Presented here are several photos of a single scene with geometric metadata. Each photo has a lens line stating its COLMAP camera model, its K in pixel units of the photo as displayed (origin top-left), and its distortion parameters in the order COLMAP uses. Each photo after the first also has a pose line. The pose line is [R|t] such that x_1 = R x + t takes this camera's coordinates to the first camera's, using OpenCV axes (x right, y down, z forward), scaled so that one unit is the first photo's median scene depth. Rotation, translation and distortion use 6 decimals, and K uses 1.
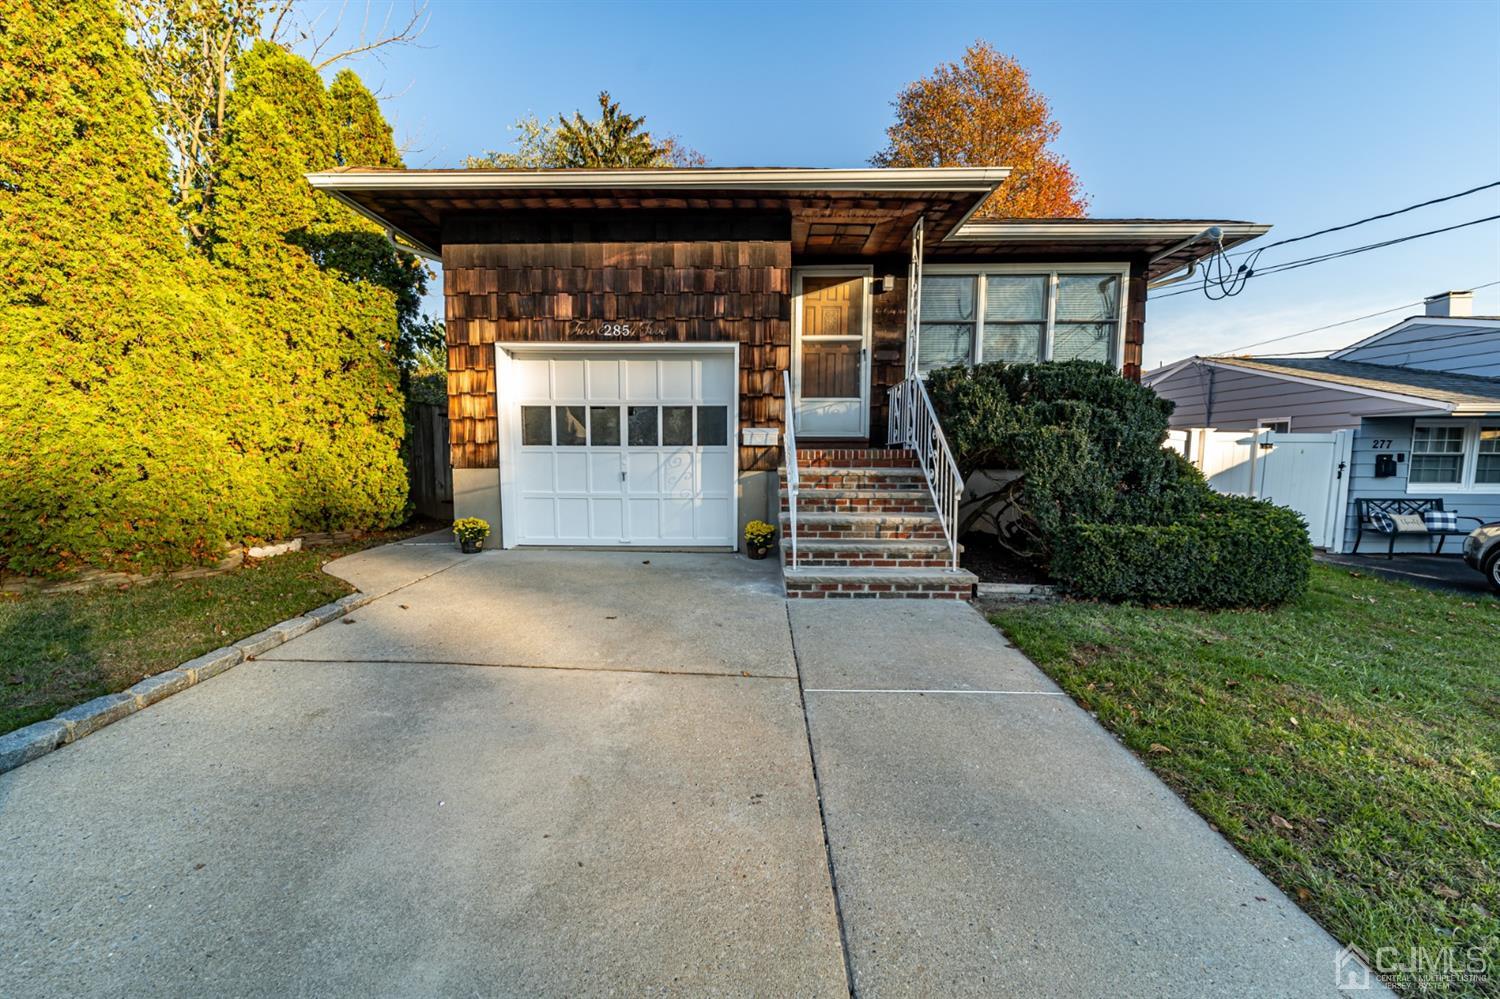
lens RADIAL K [[568.7, 0, 743.9], [0, 568.7, 505.0], [0, 0, 1]] dist [0.002164, 0.001228]
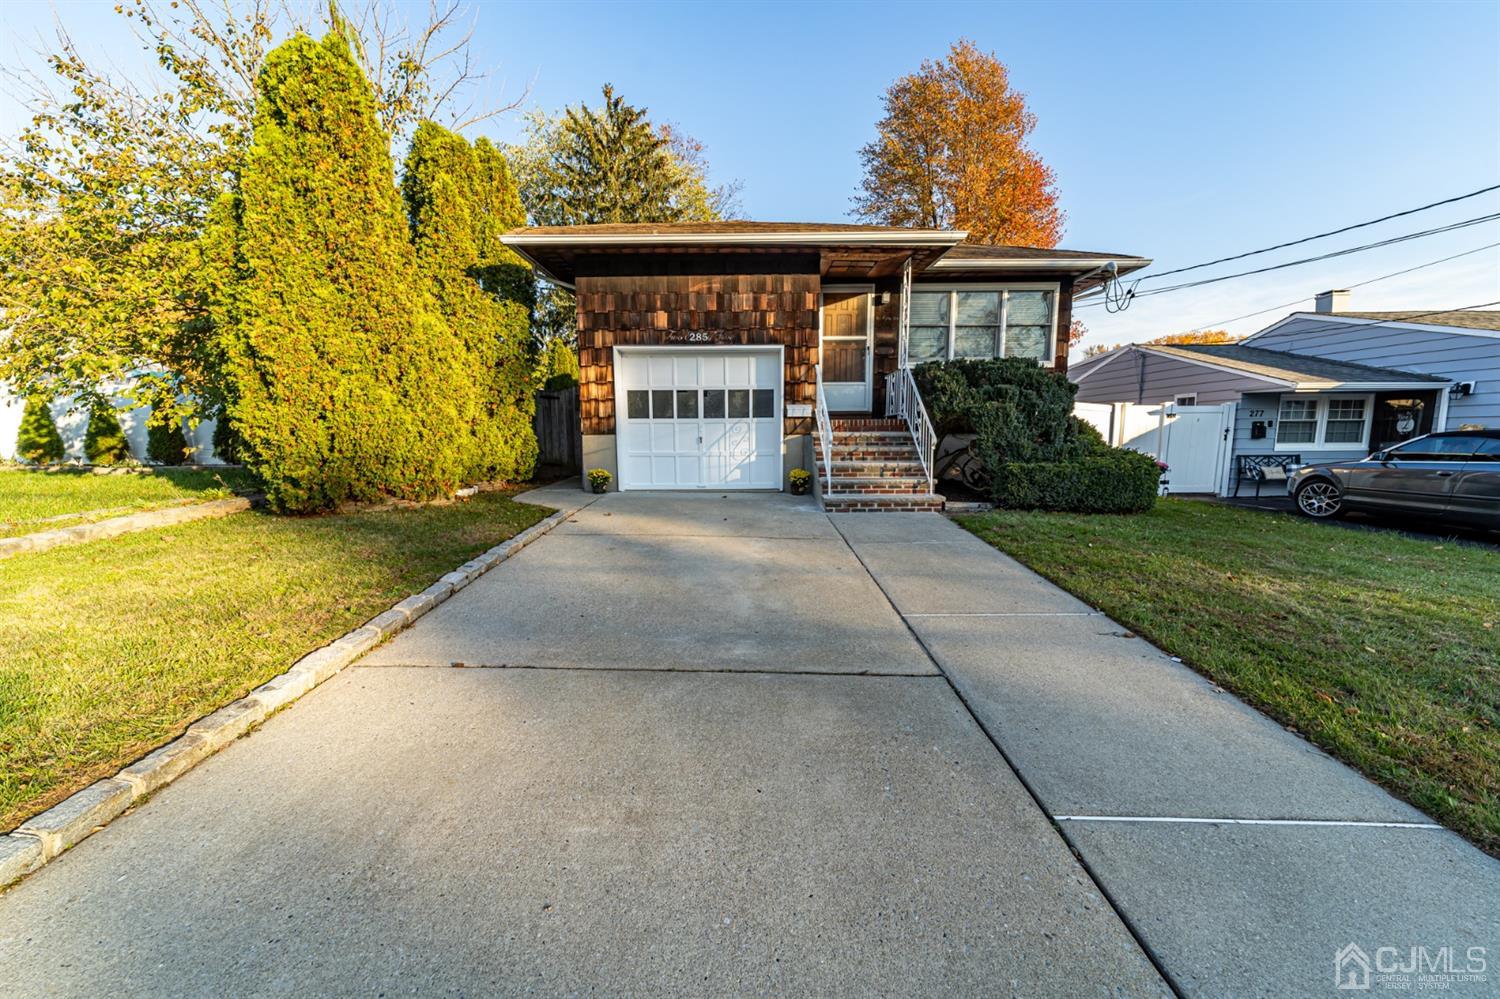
lens RADIAL K [[568.7, 0, 743.9], [0, 568.7, 505.0], [0, 0, 1]] dist [0.002164, 0.001228]
pose [[0.999716, -0.011833, 0.020698, -0.142527], [0.011047, 0.999228, 0.037695, 0.062134], [-0.021128, -0.037456, 0.999075, -0.444110]]
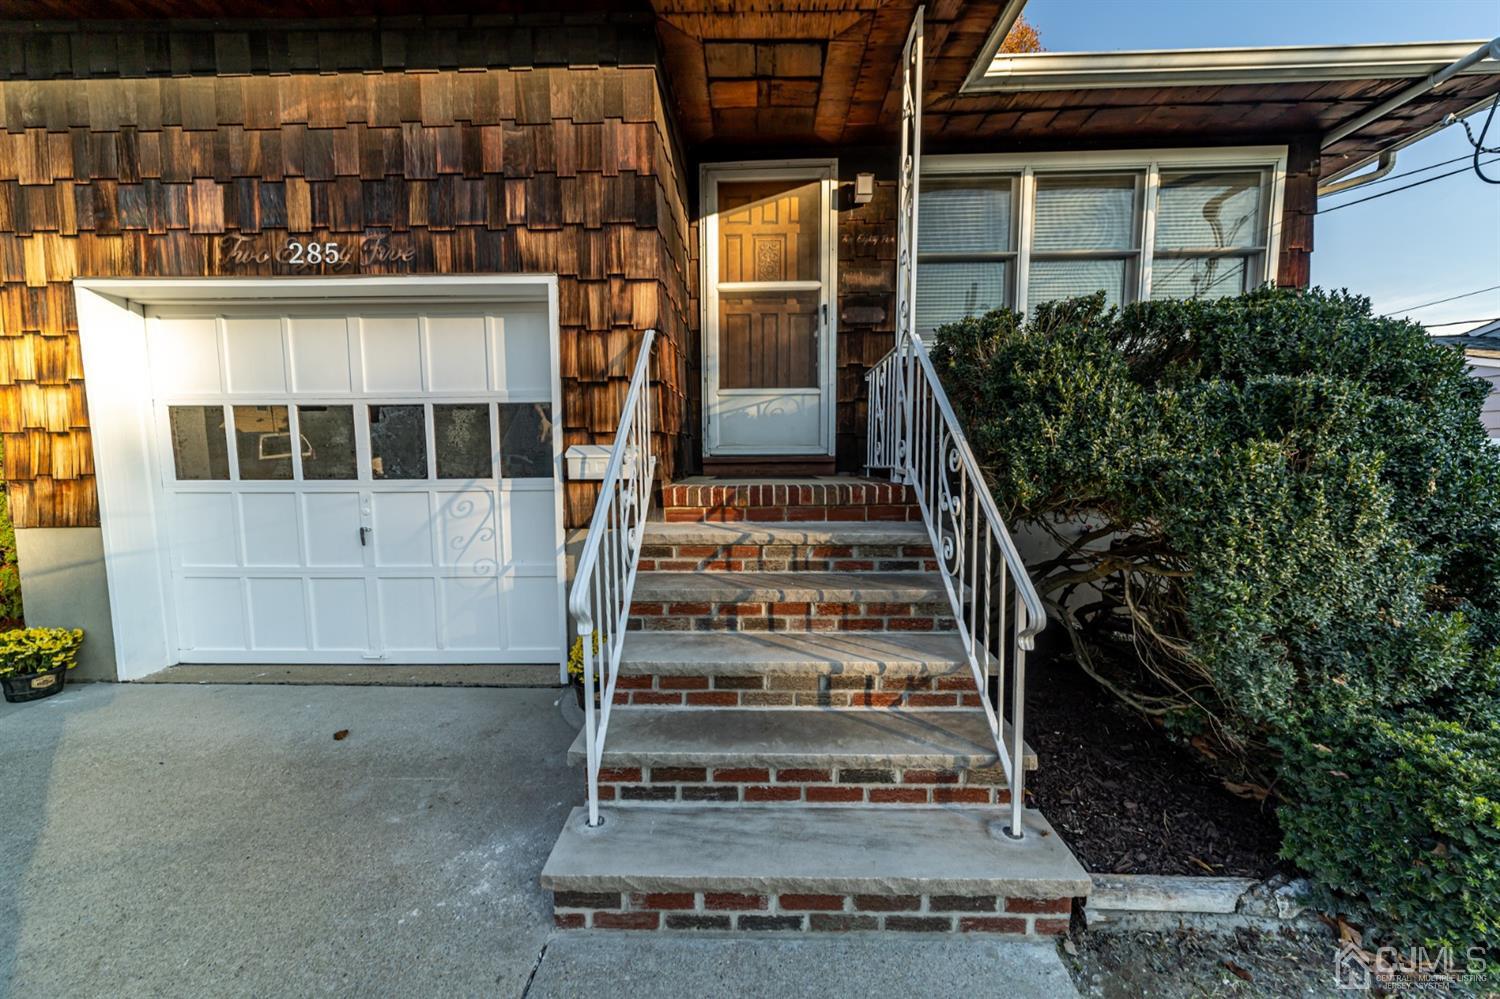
lens RADIAL K [[568.7, 0, 743.9], [0, 568.7, 505.0], [0, 0, 1]] dist [0.002164, 0.001228]
pose [[0.999948, -0.008522, -0.005631, 0.154679], [0.008496, 0.999953, -0.004573, -0.078433], [0.005670, 0.004525, 0.999974, 0.494209]]
